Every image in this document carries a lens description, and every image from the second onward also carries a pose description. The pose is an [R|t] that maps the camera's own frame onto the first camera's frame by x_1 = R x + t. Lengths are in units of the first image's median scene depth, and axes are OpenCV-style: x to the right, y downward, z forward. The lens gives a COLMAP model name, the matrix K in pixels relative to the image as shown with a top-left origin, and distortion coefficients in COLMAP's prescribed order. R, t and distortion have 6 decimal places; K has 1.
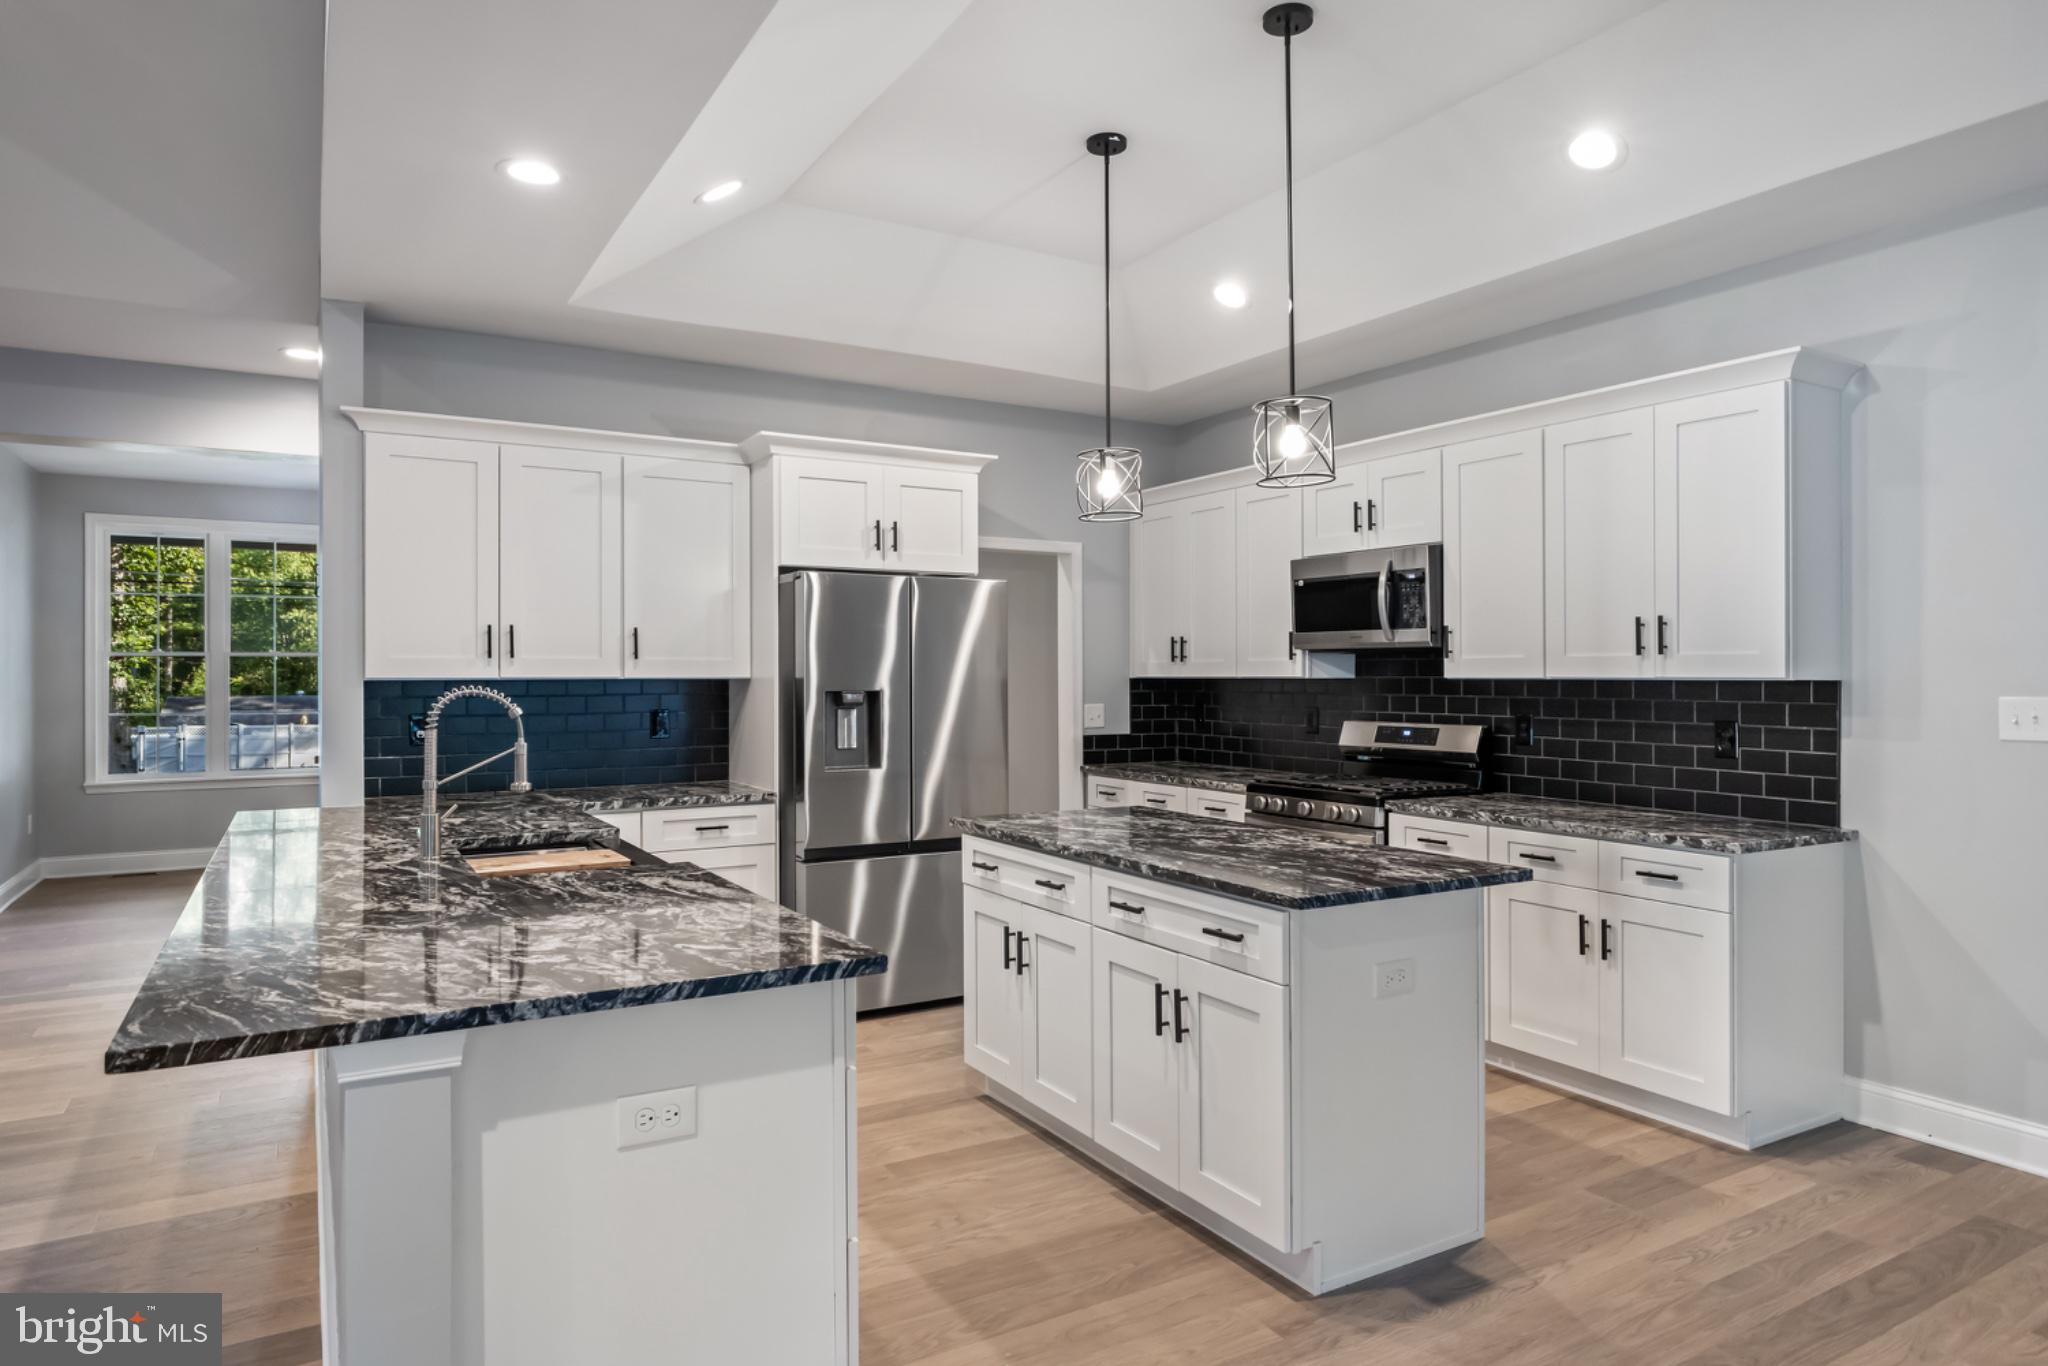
lens RADIAL K [[1253.3, 0, 1041.6], [0, 1253.3, 674.8], [0, 0, 1]] dist [0.009437, -0.003291]
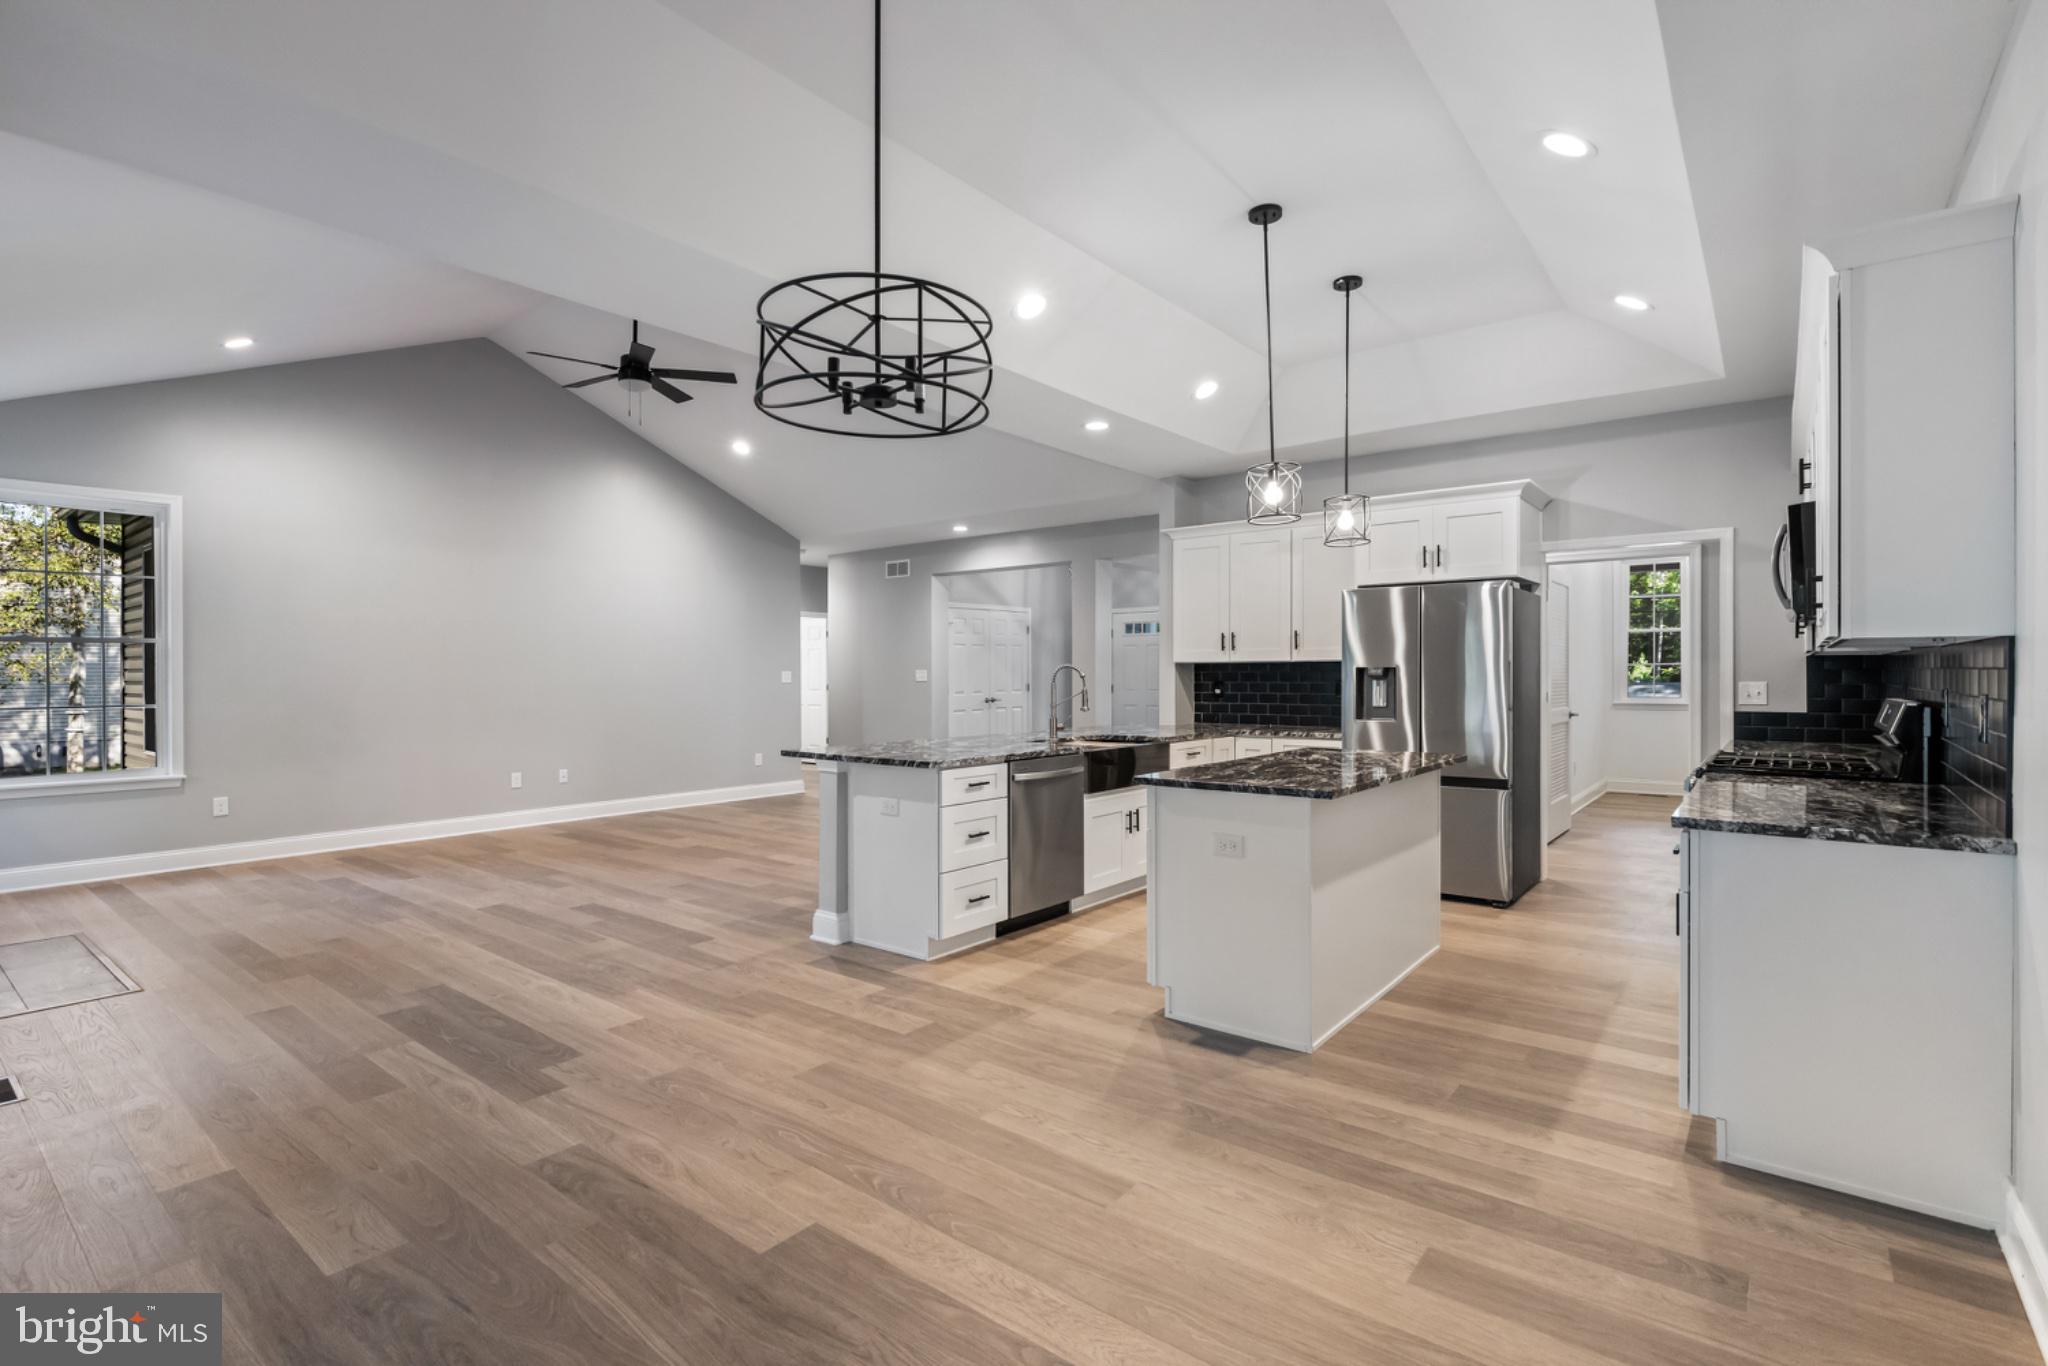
lens RADIAL K [[963.3, 0, 1010.4], [0, 963.3, 699.0], [0, 0, 1]] dist [-0.004447, -0.000598]
pose [[0.329523, 0.025293, -0.943809, 0.960945], [0.004682, 0.999585, 0.028423, 0.019893], [0.944136, -0.013785, 0.329268, 0.268840]]
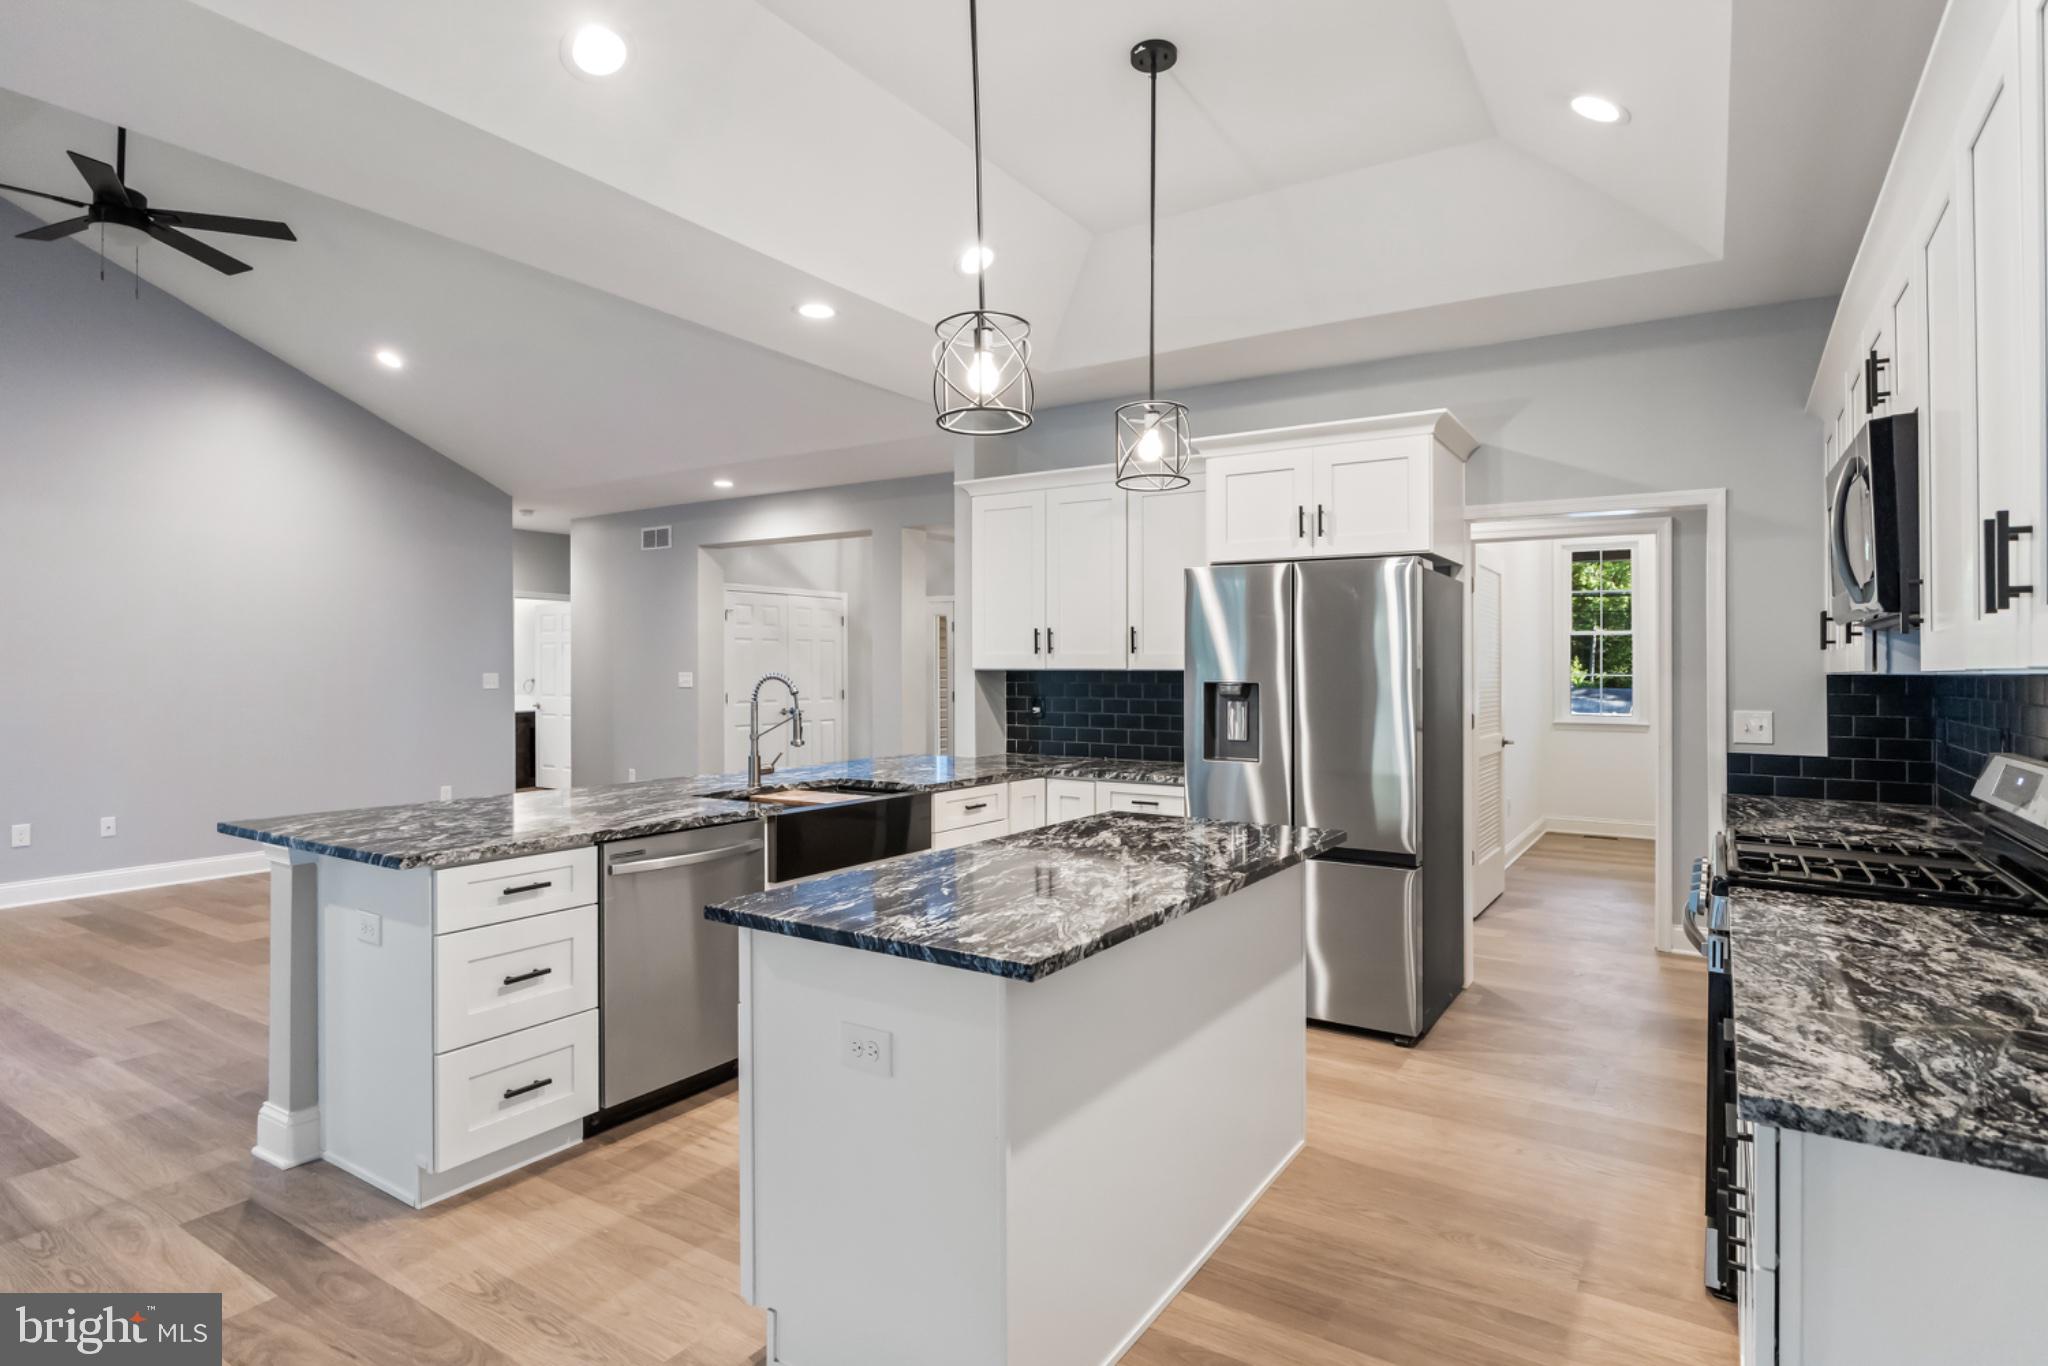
lens RADIAL K [[1080.7, 0, 1023.6], [0, 1080.7, 679.1], [0, 0, 1]] dist [-0.004058, 0.002283]
pose [[0.430874, 0.010691, -0.902349, 0.685359], [-0.004840, 0.999943, 0.009537, 0.002699], [0.902399, 0.000258, 0.430902, 0.589377]]
